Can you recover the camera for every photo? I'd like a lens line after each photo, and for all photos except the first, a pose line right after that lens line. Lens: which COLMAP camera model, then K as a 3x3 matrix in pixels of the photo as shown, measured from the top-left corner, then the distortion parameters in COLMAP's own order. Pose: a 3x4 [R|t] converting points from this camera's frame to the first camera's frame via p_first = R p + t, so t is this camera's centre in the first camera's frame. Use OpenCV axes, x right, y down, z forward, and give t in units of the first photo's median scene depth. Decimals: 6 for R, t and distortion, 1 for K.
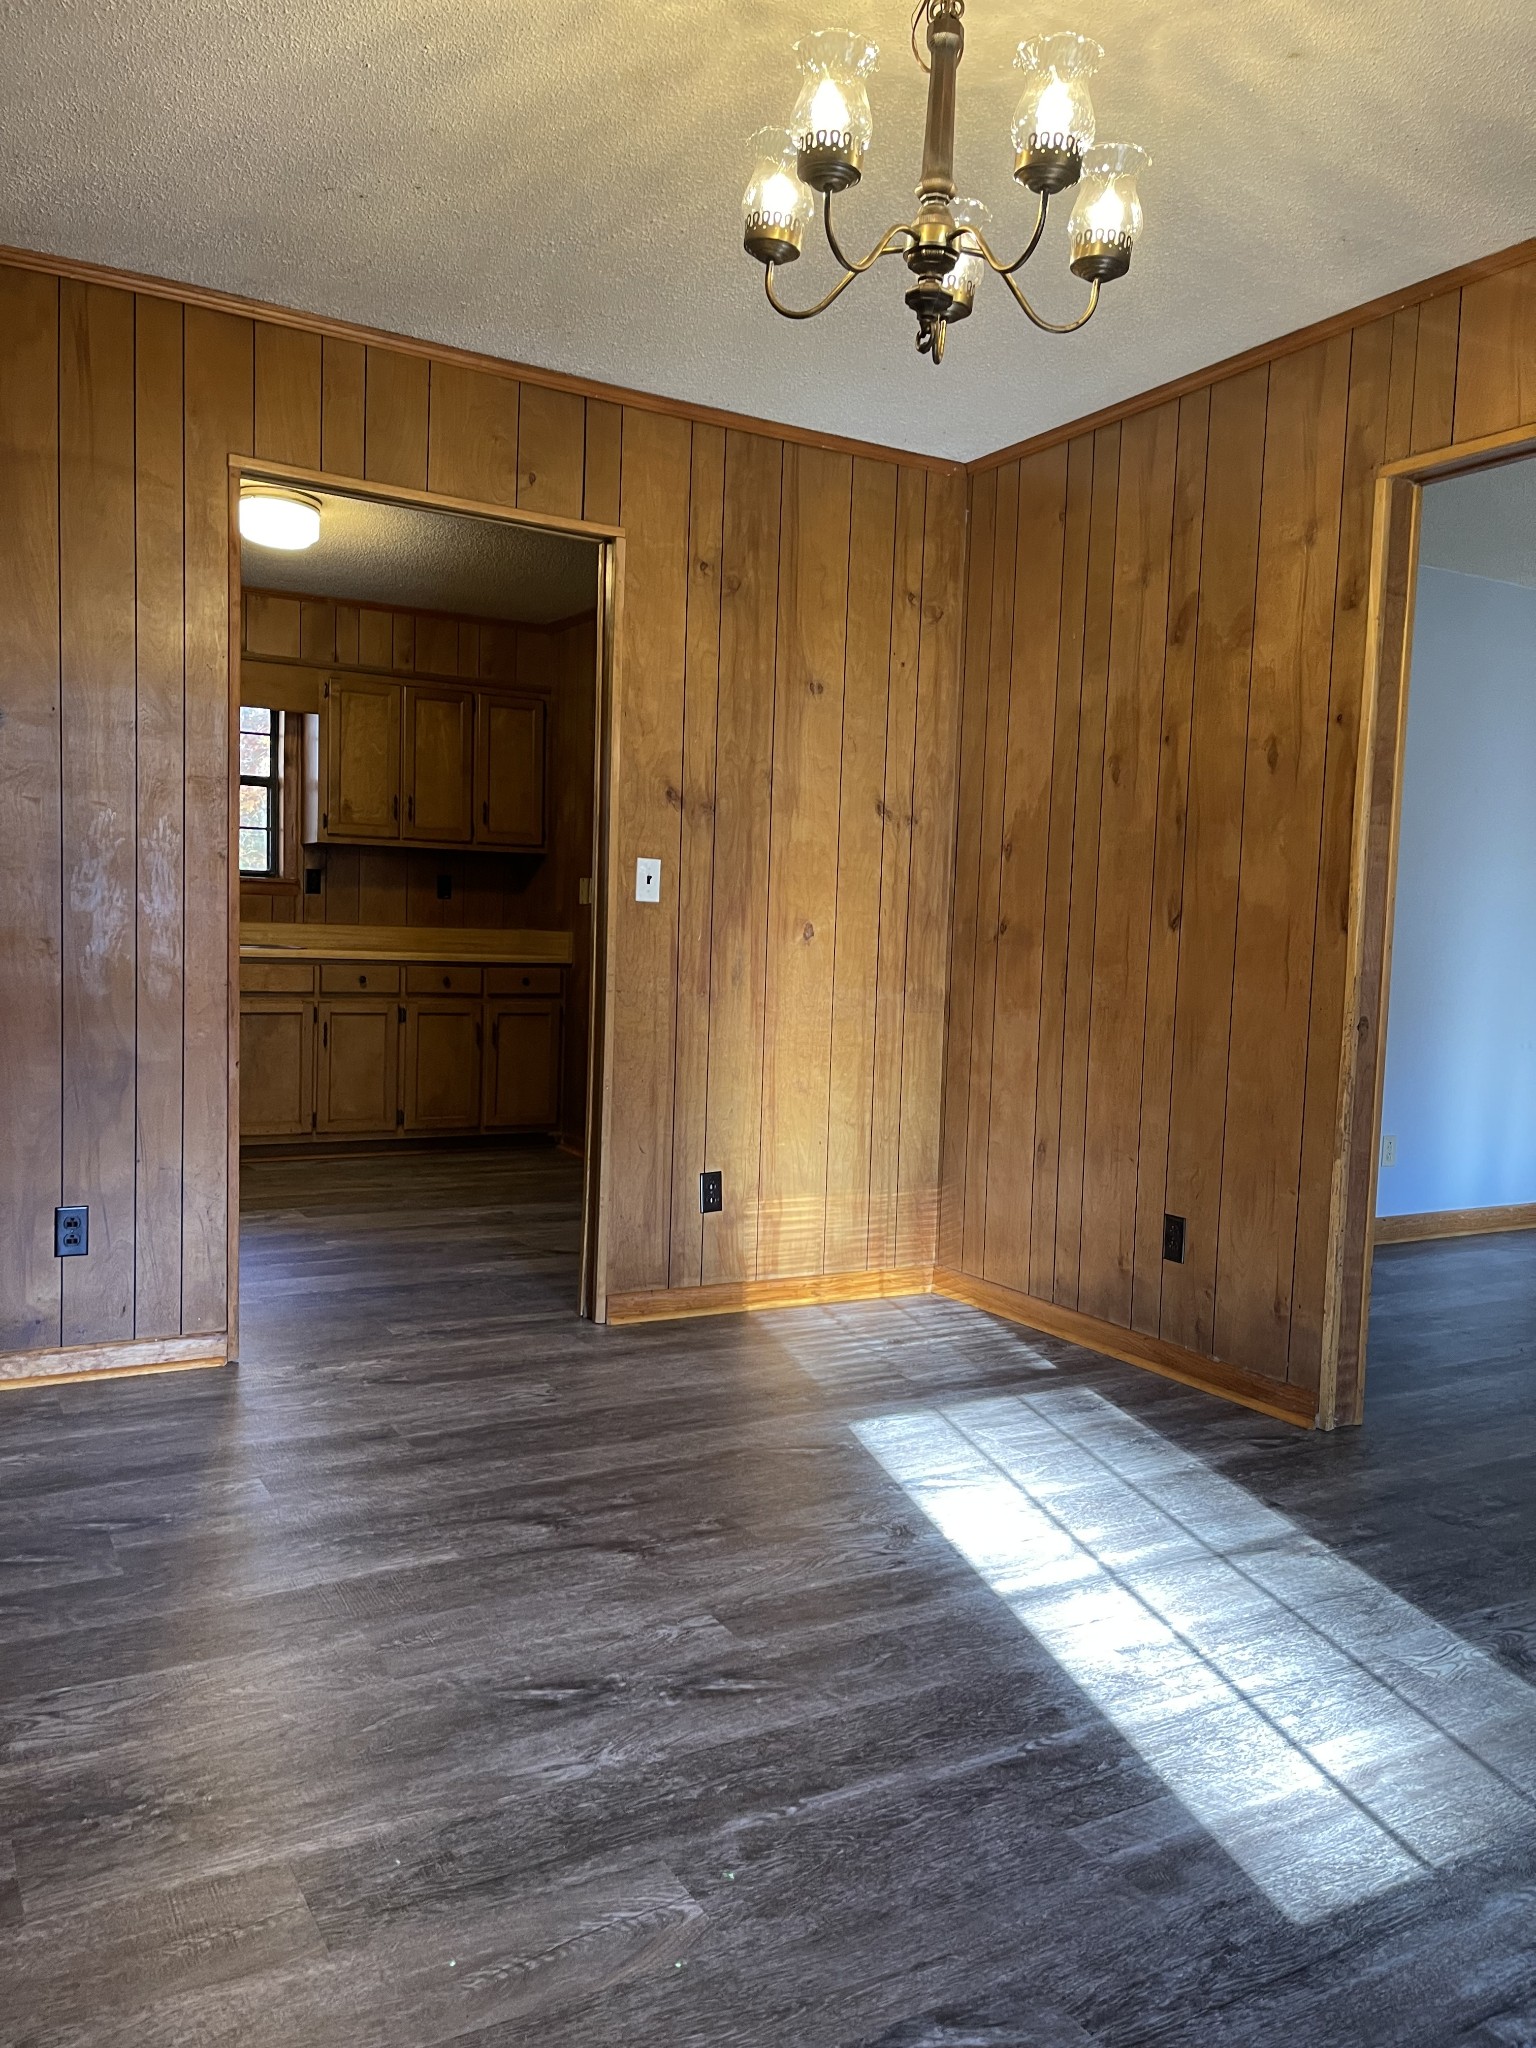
lens RADIAL K [[1570.5, 0, 766.9], [0, 1570.5, 1037.4], [0, 0, 1]] dist [0.054949, -0.001279]
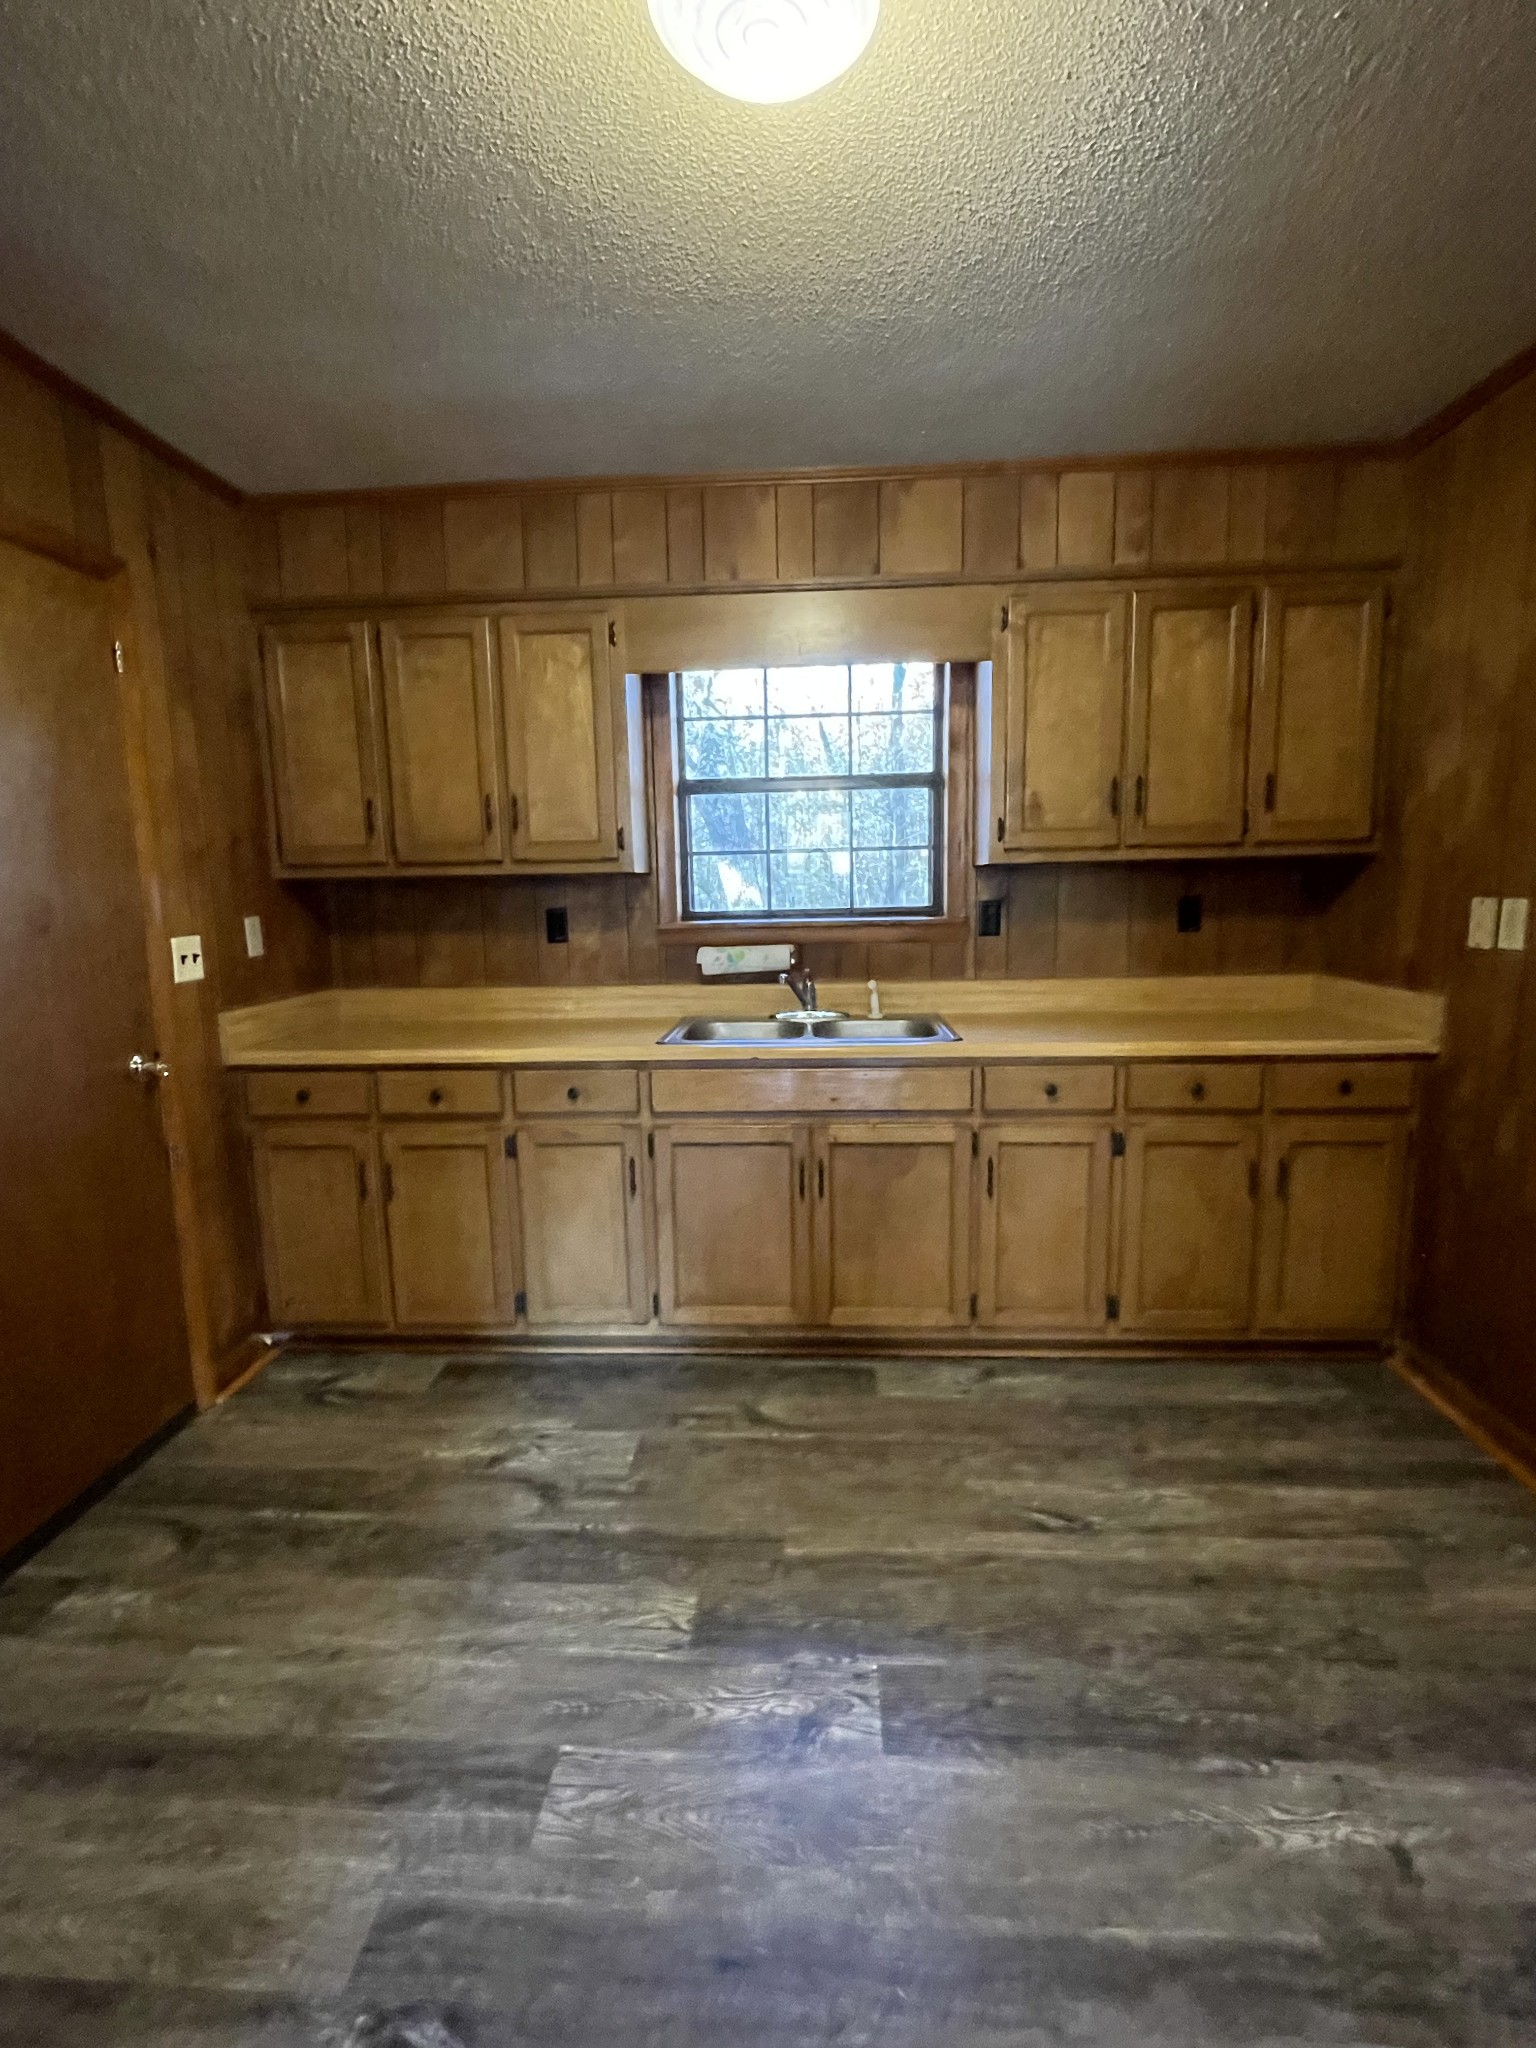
lens RADIAL K [[1014.7, 0, 750.2], [0, 1014.7, 1033.4], [0, 0, 1]] dist [-0.003624, -0.000121]
pose [[0.834933, 0.030093, -0.549528, -0.133773], [0.007876, 0.997748, 0.066605, -0.081308], [0.550295, -0.059939, 0.832816, 0.586877]]
